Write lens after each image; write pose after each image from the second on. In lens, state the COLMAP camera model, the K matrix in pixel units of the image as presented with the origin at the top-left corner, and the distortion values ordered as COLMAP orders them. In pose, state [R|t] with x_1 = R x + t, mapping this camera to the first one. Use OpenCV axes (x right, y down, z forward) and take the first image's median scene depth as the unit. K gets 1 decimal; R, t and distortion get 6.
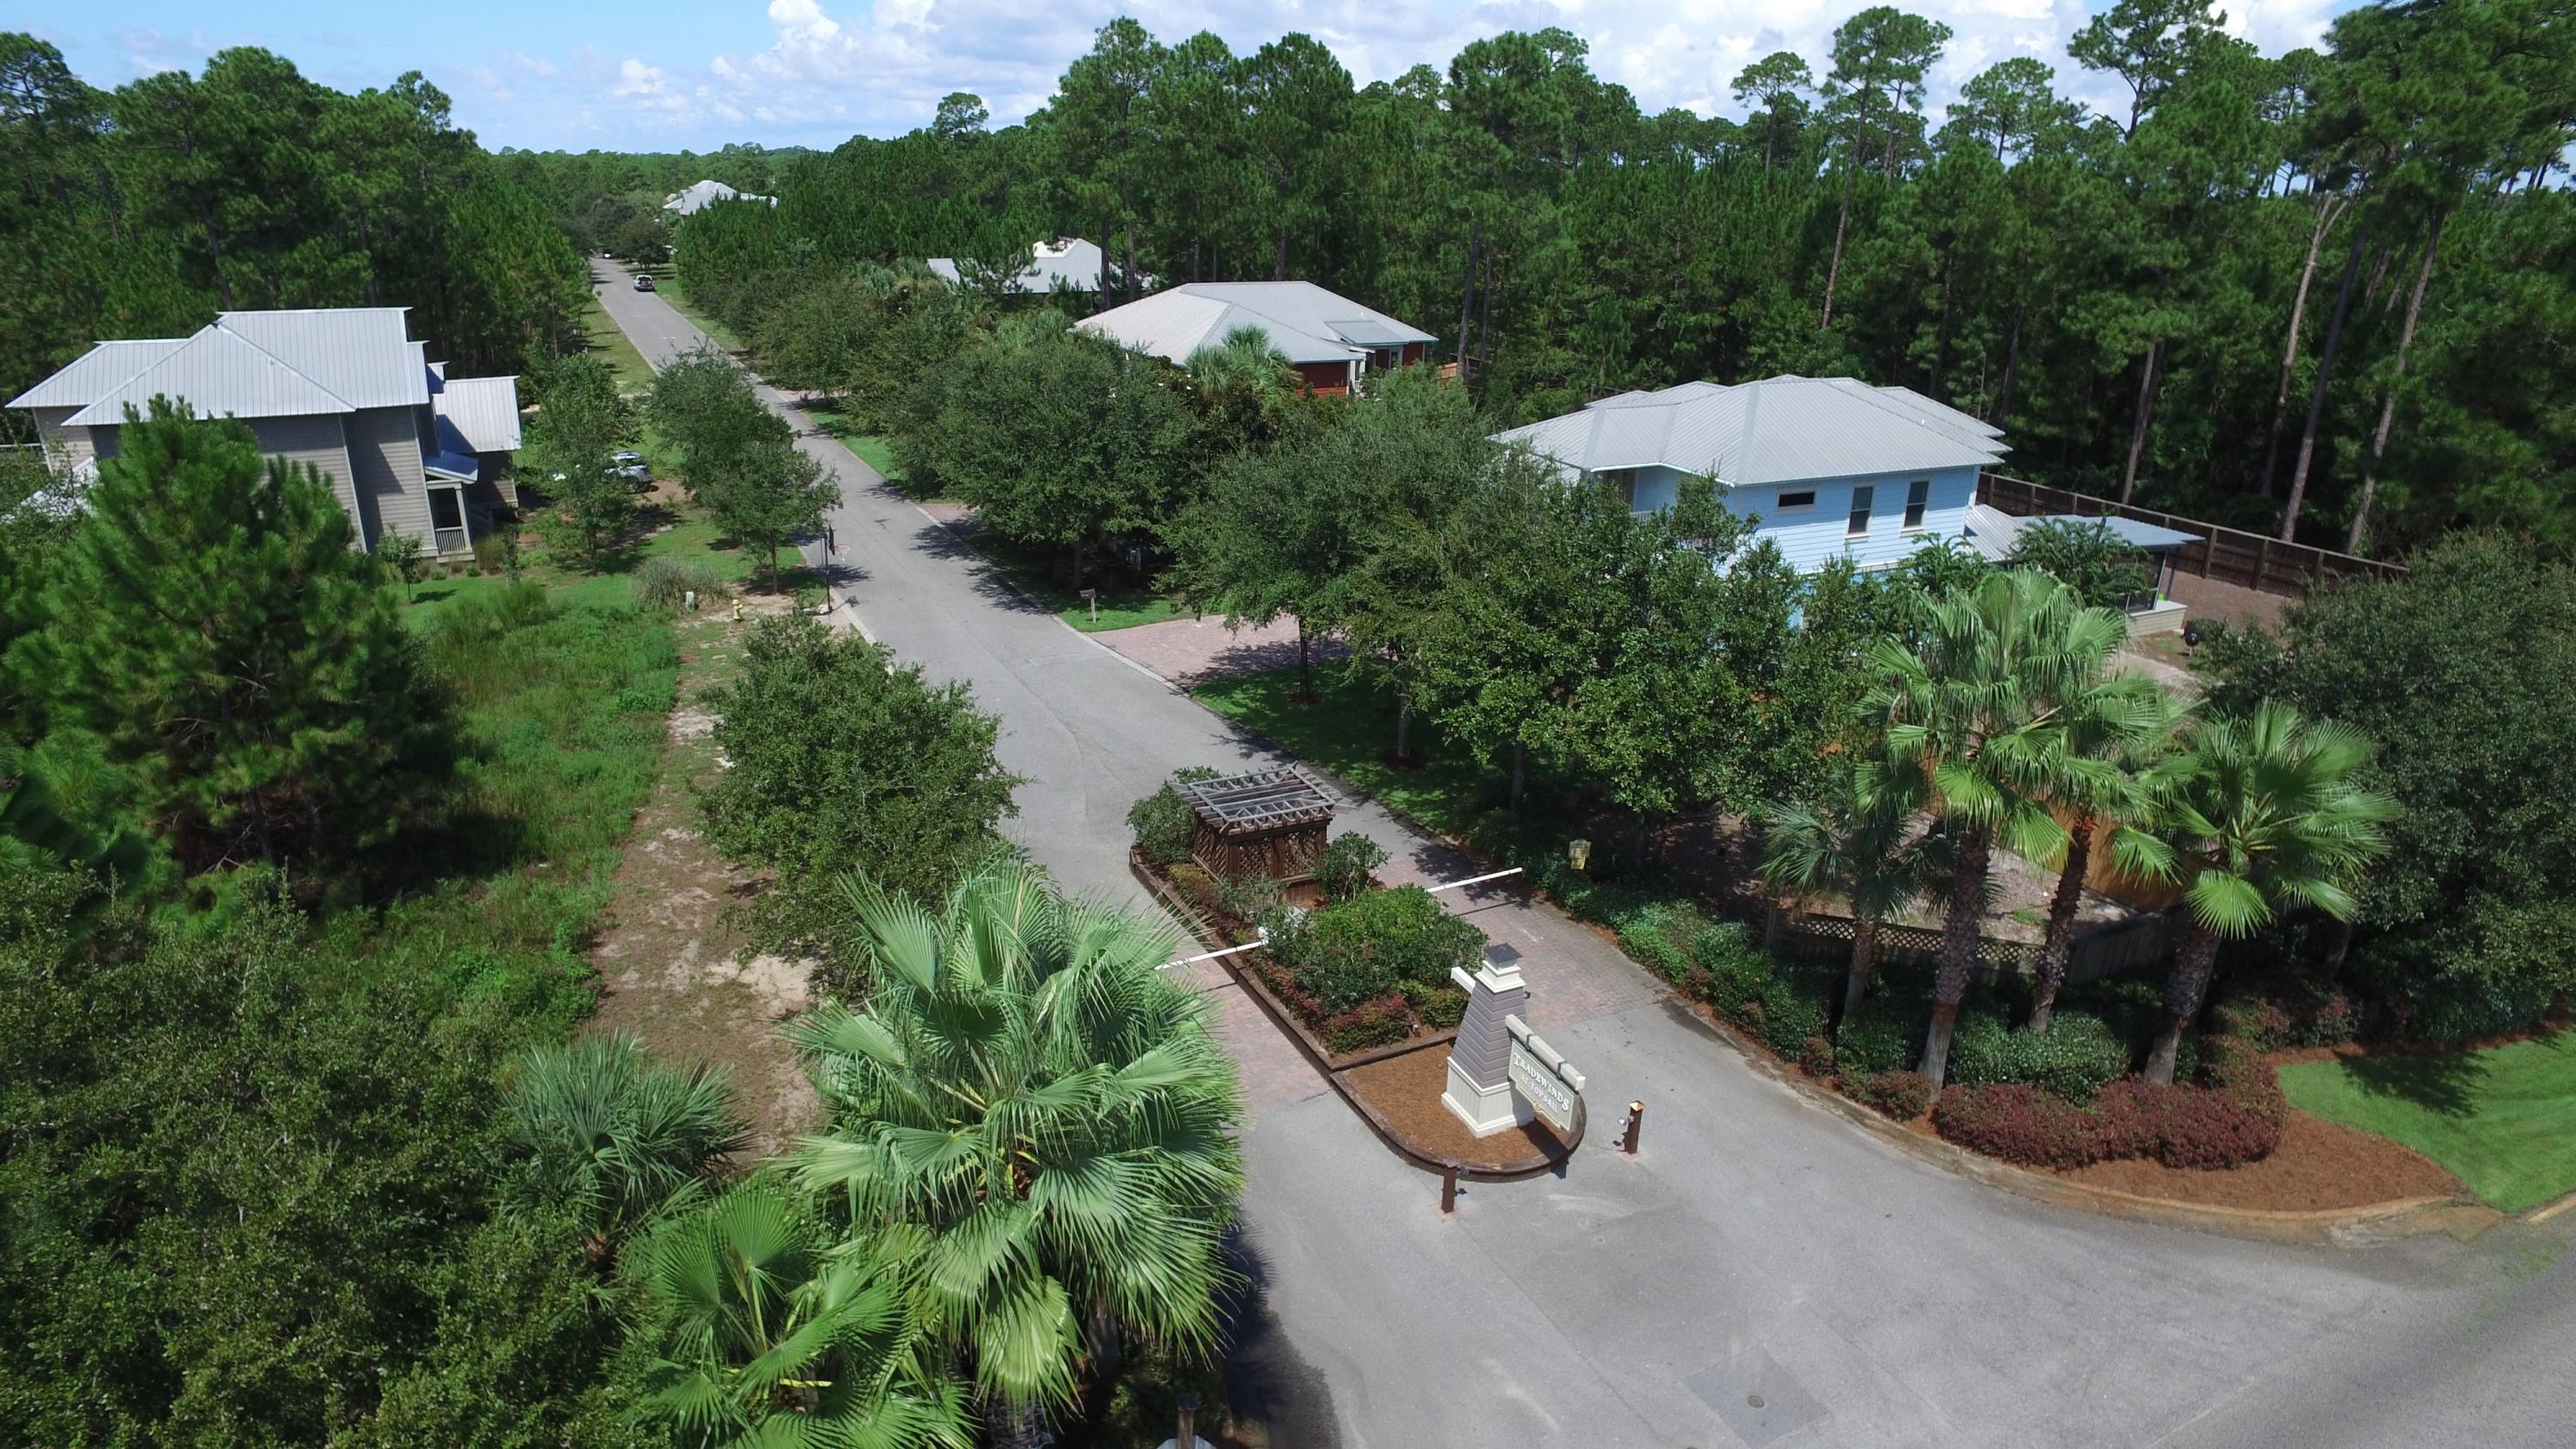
lens RADIAL K [[1503.7, 0, 1288.0], [0, 1503.7, 724.5], [0, 0, 1]] dist [-0.119060, 0.091626]
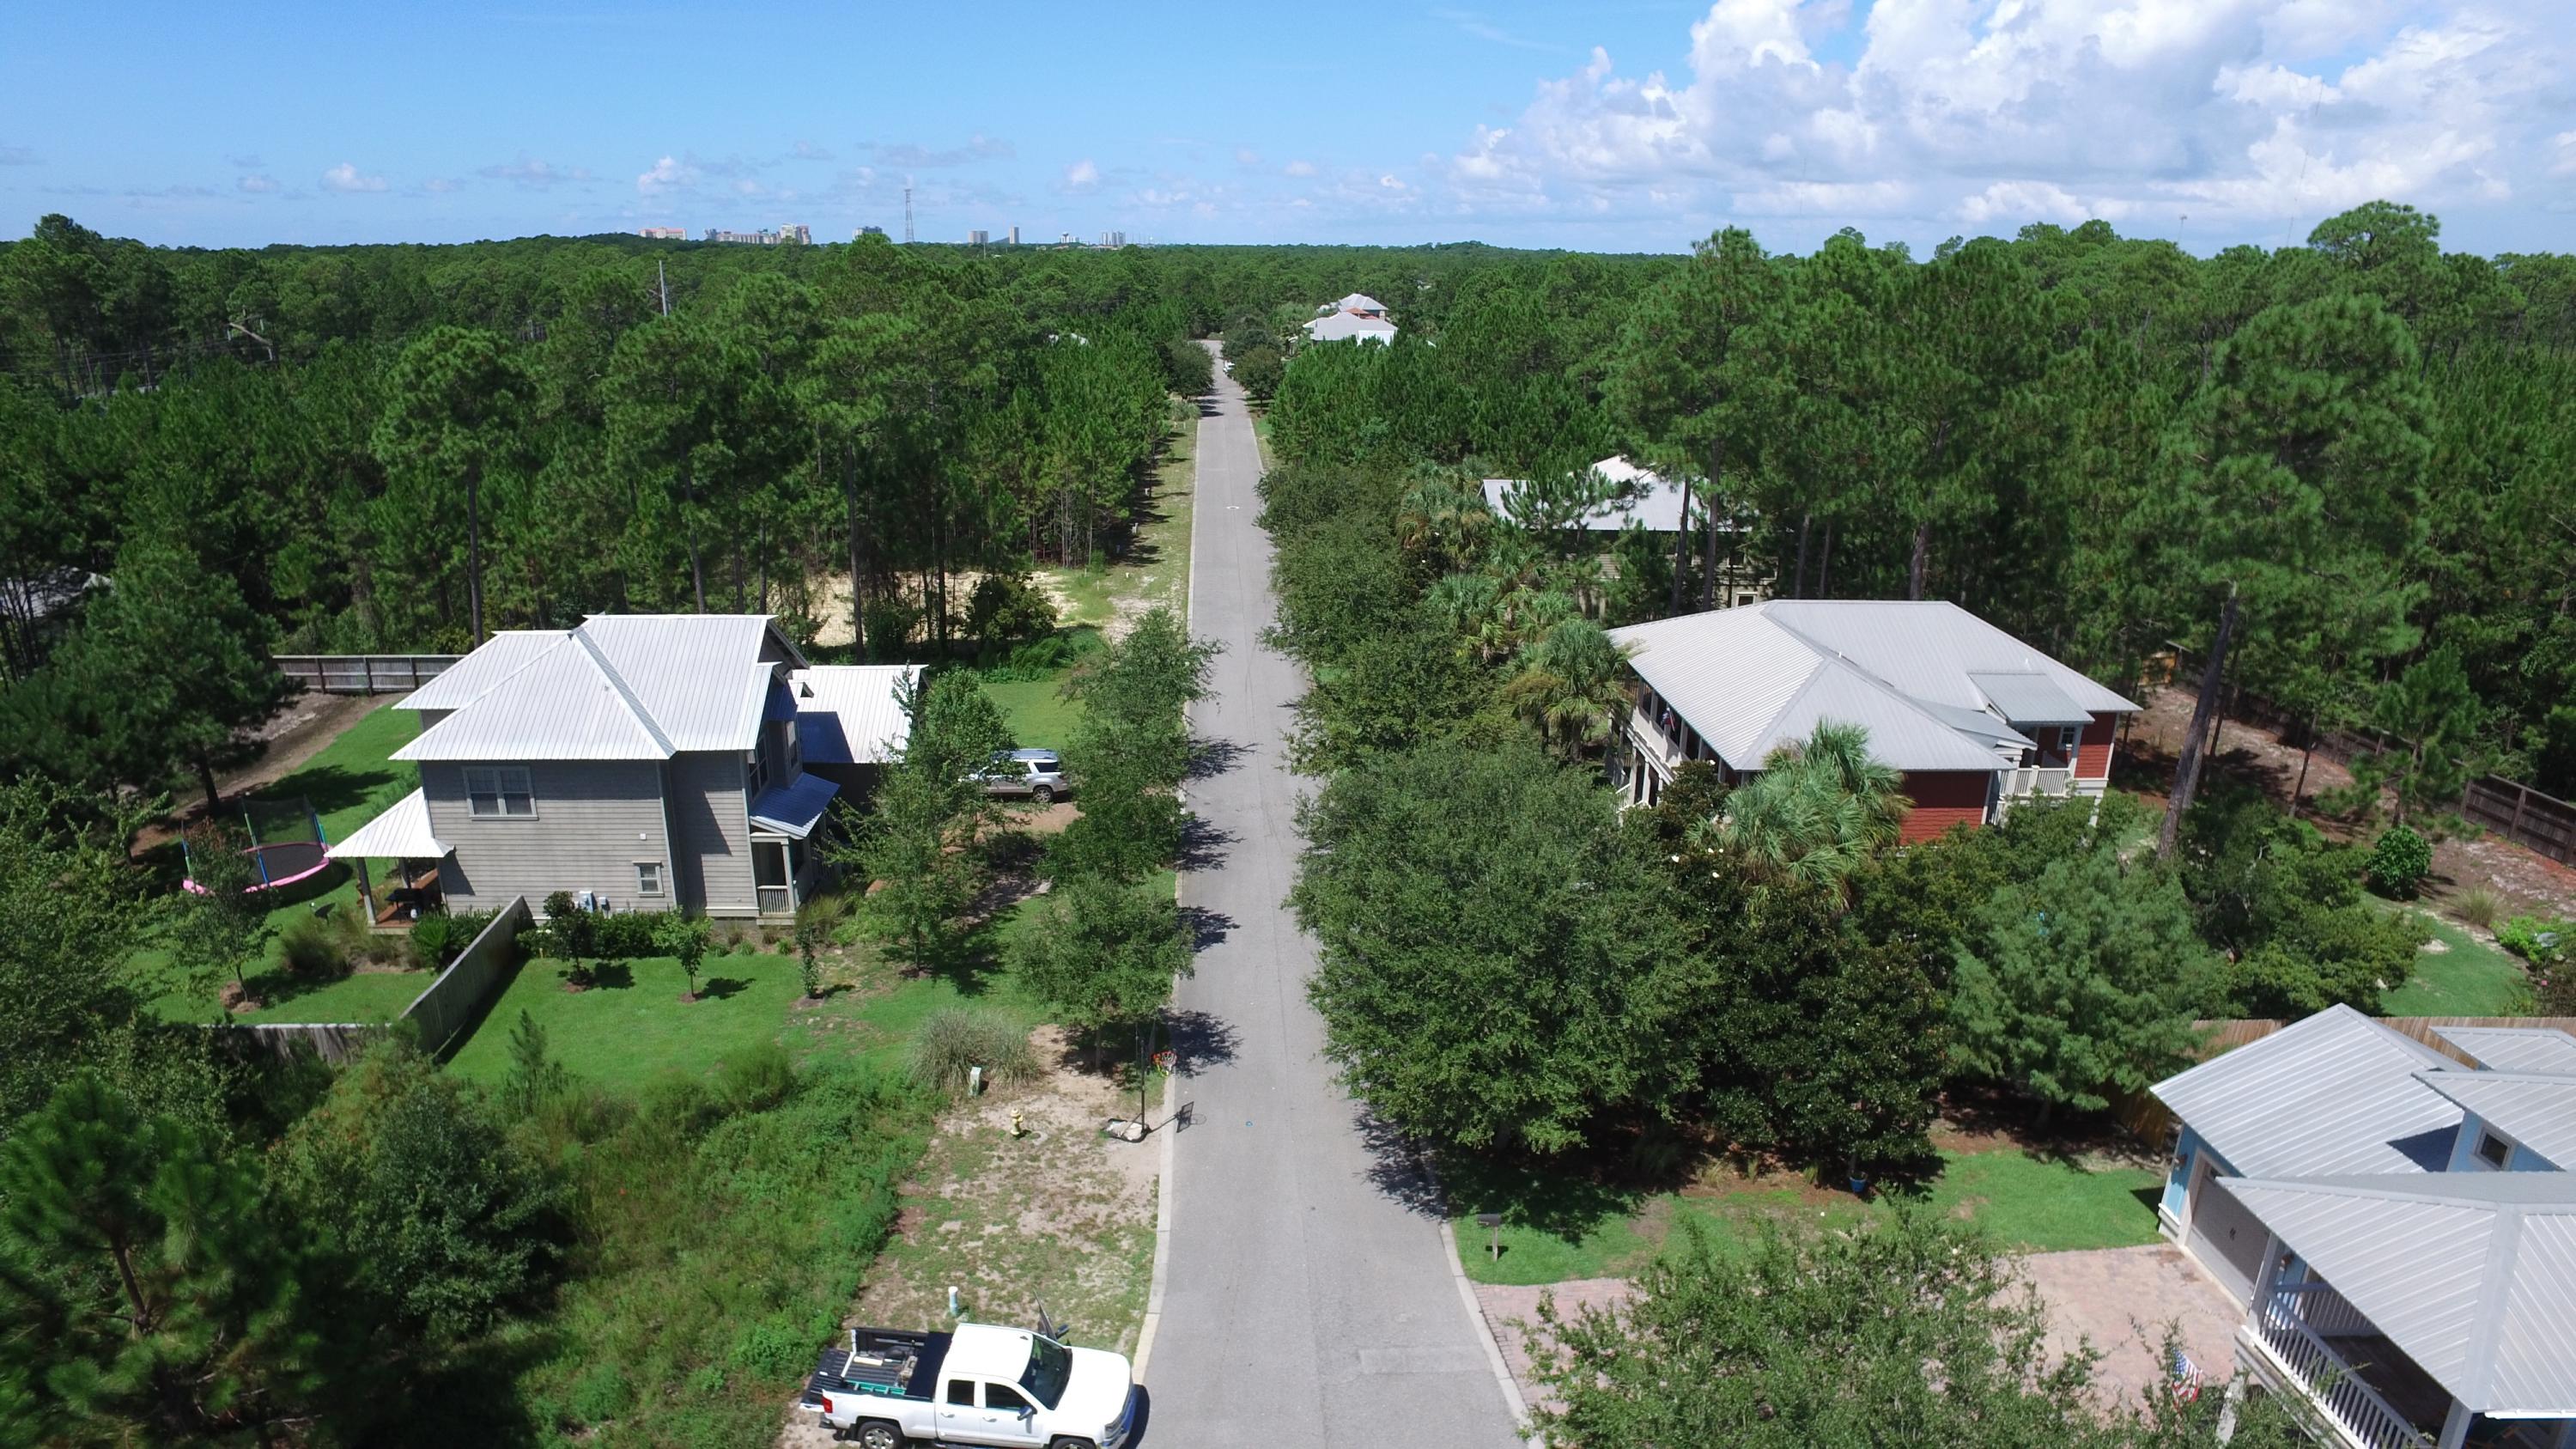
lens RADIAL K [[1503.7, 0, 1288.0], [0, 1503.7, 724.5], [0, 0, 1]] dist [-0.119060, 0.091626]
pose [[0.911399, 0.120330, -0.393540, 0.022605], [-0.142372, 0.989440, -0.027186, -0.502817], [0.386112, 0.080806, 0.918906, 0.683207]]
